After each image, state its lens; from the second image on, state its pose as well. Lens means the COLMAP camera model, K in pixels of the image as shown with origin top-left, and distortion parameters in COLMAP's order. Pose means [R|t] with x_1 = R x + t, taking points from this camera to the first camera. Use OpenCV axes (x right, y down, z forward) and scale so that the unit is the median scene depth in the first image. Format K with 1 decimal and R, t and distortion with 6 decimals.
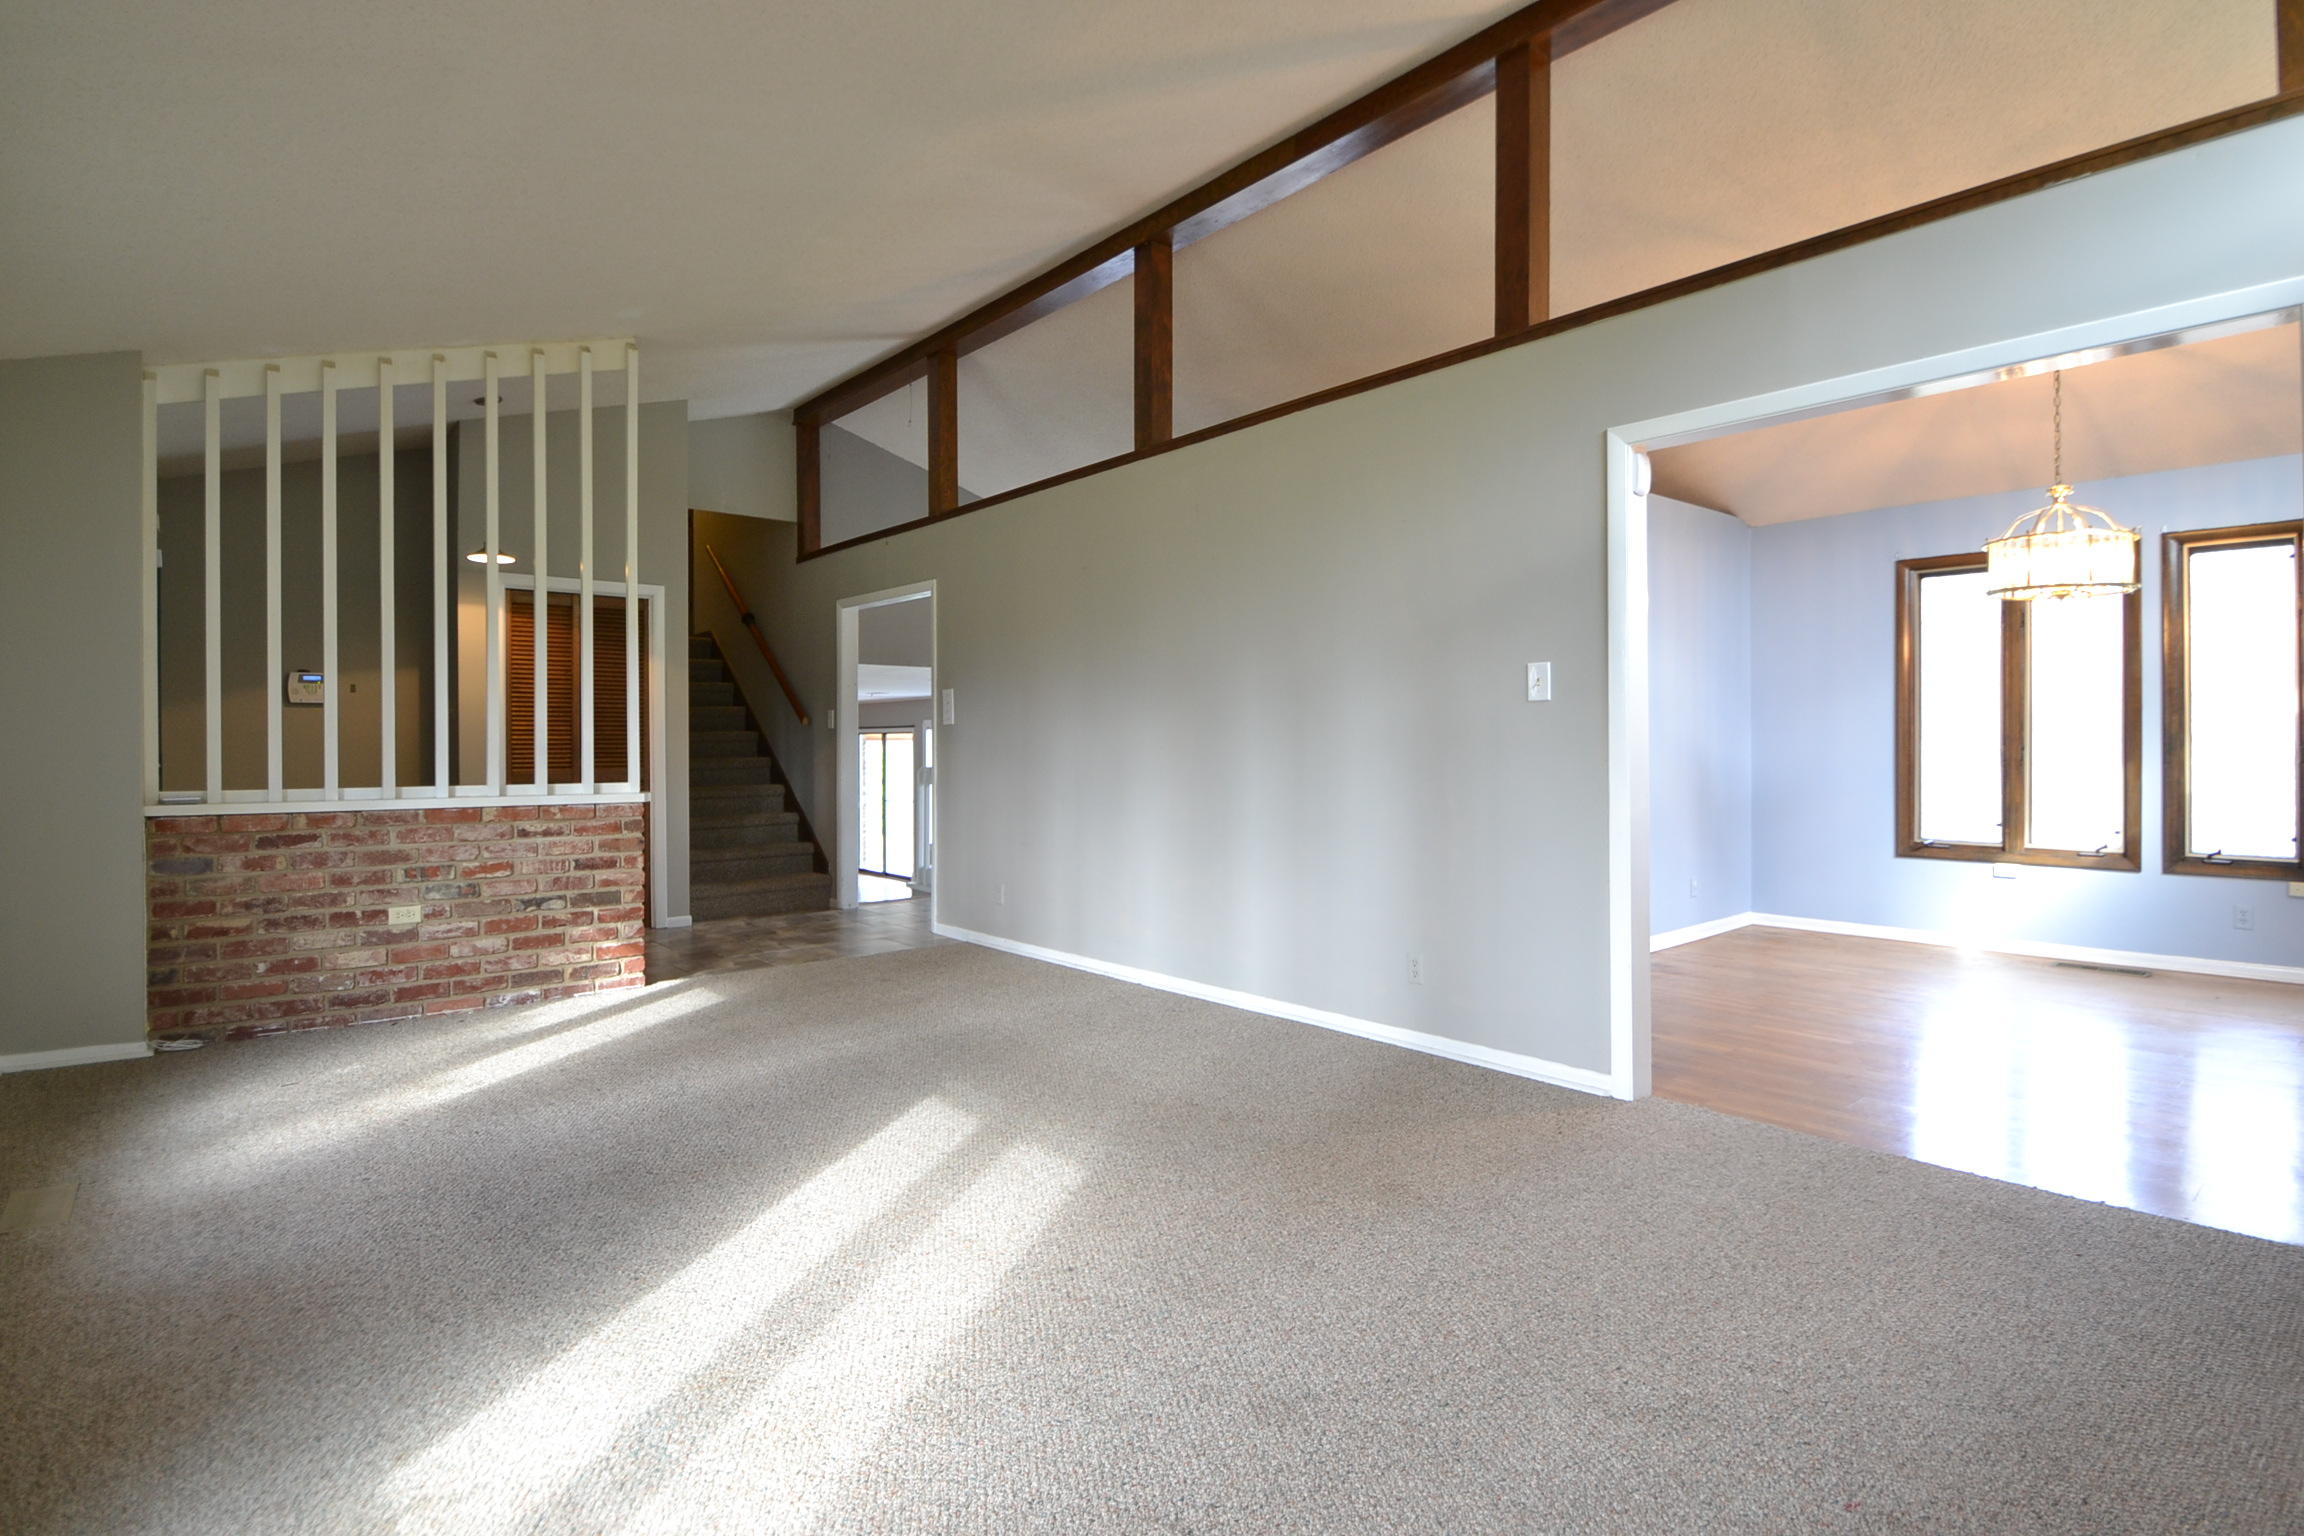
lens RADIAL K [[1141.6, 0, 1139.9], [0, 1141.6, 754.7], [0, 0, 1]] dist [-0.016153, -0.000756]
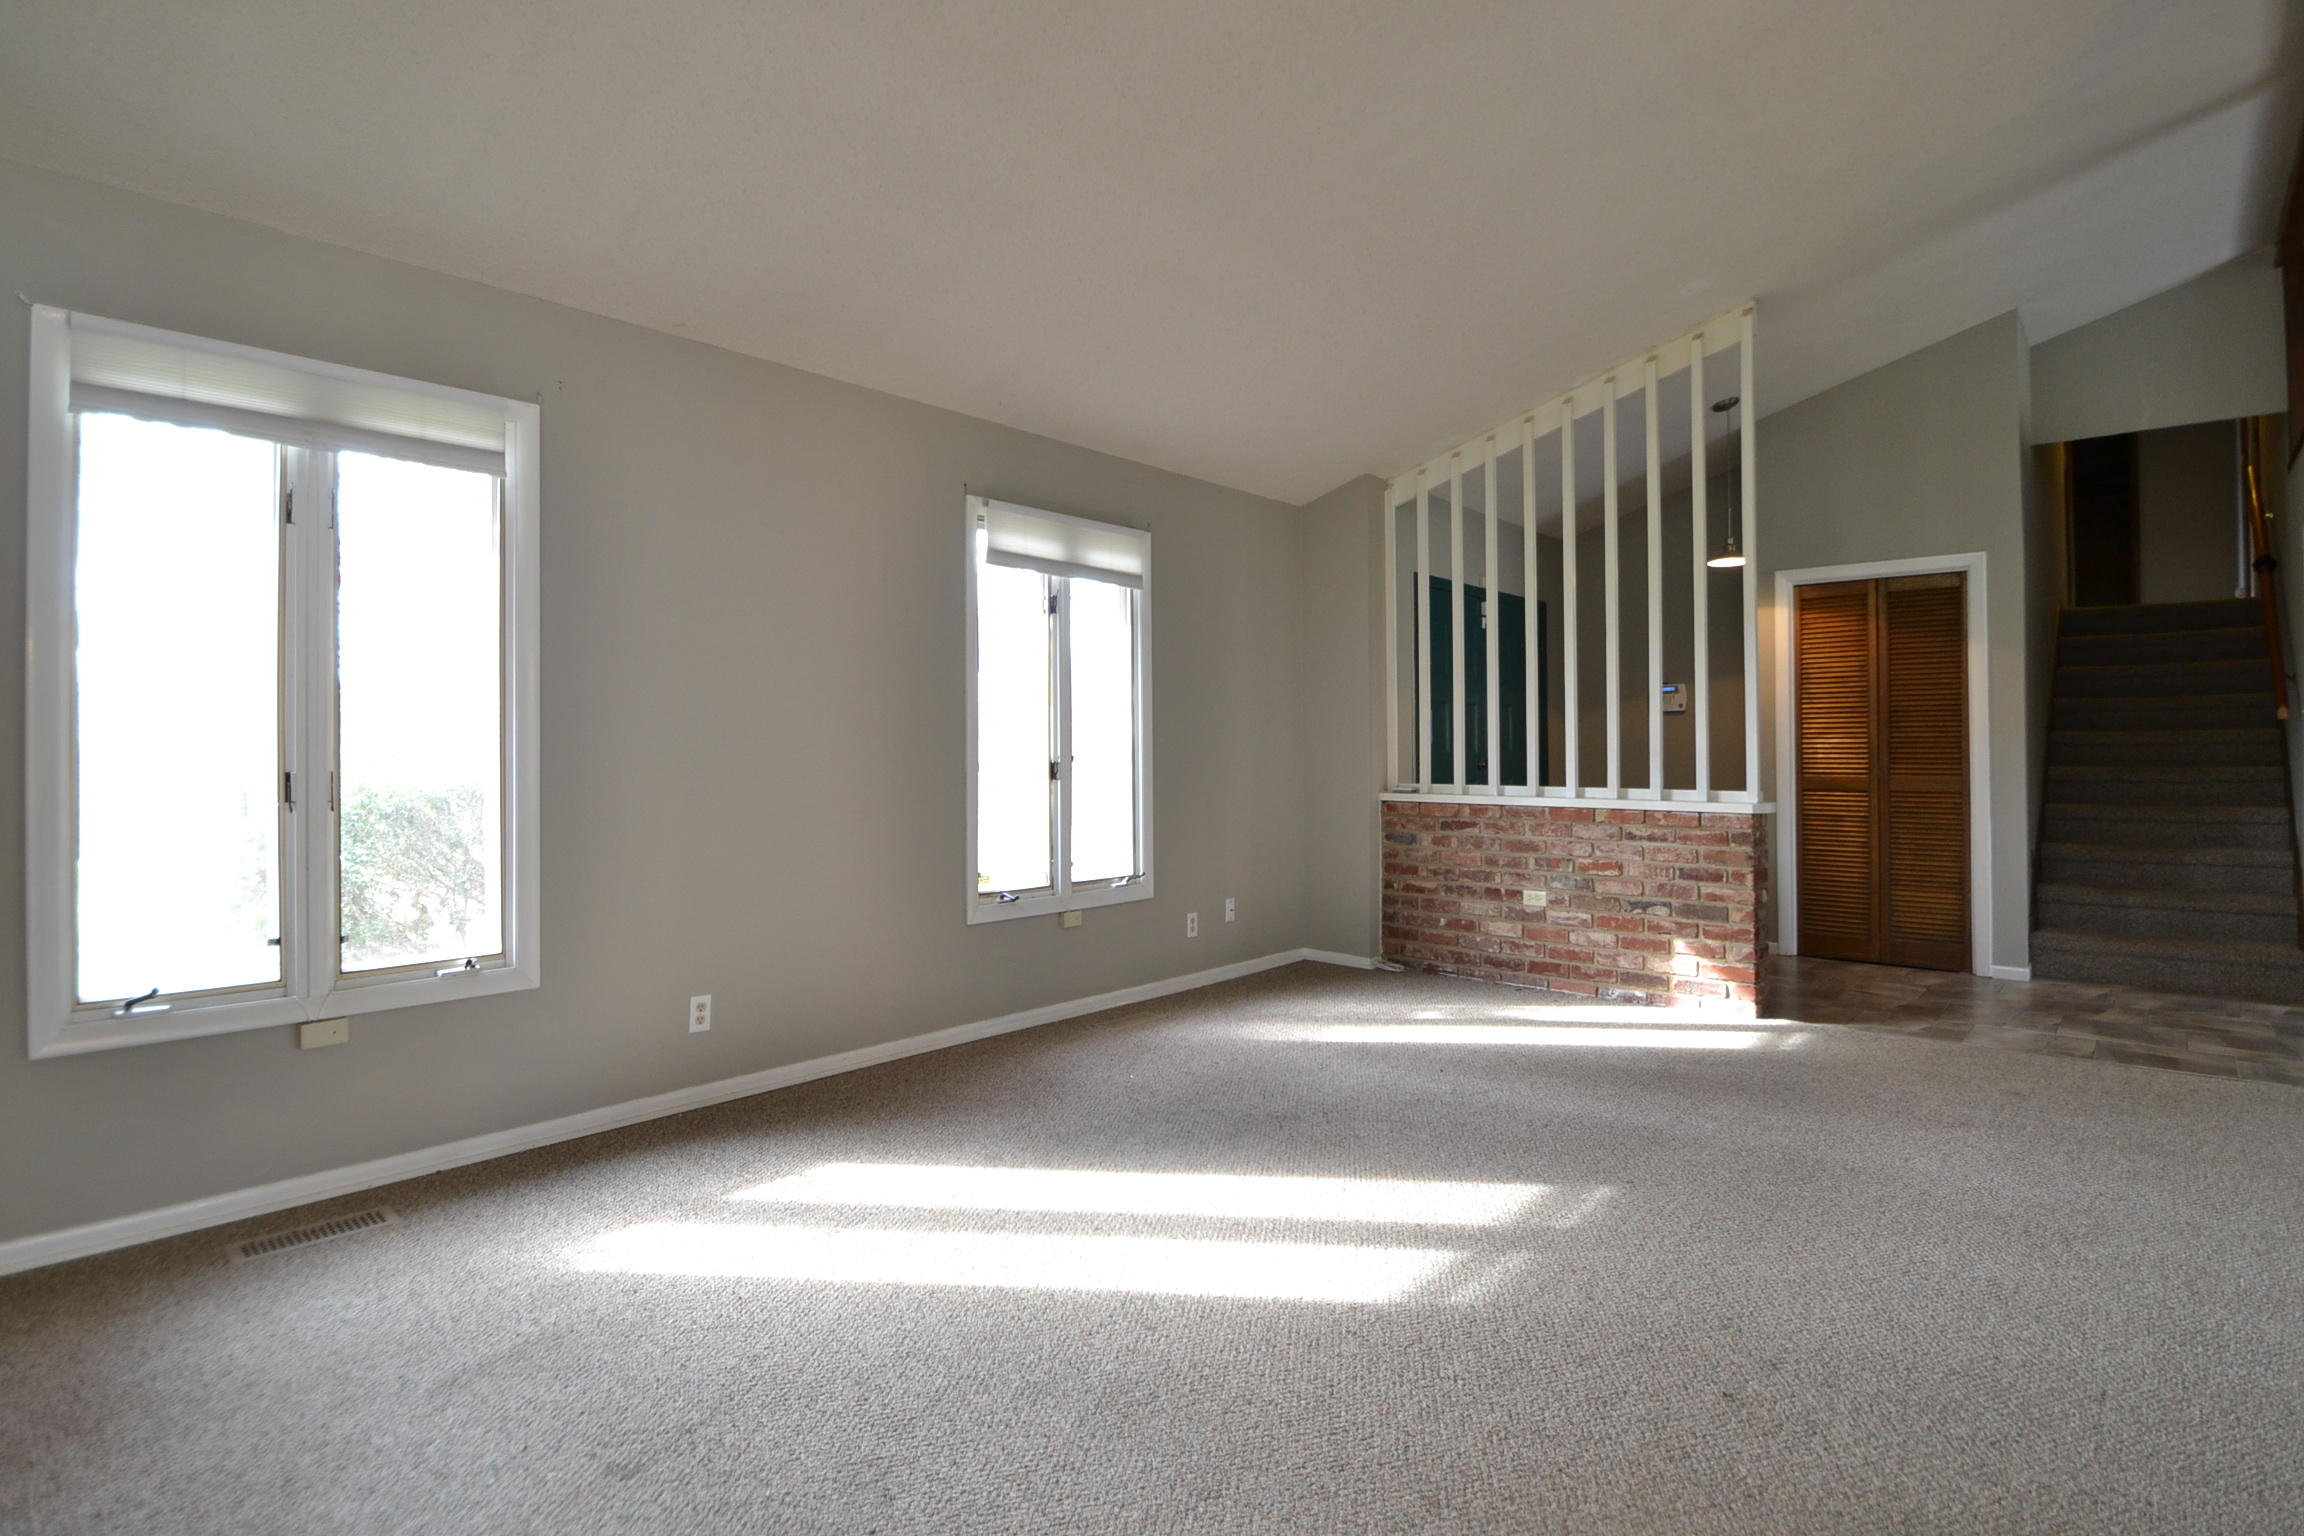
lens RADIAL K [[1141.6, 0, 1141.5], [0, 1141.6, 755.0], [0, 0, 1]] dist [-0.016153, -0.000756]
pose [[0.133766, 0.007409, -0.990985, 0.429434], [-0.006658, 0.999956, 0.006578, -0.008132], [0.990991, 0.005718, 0.133810, 0.440837]]
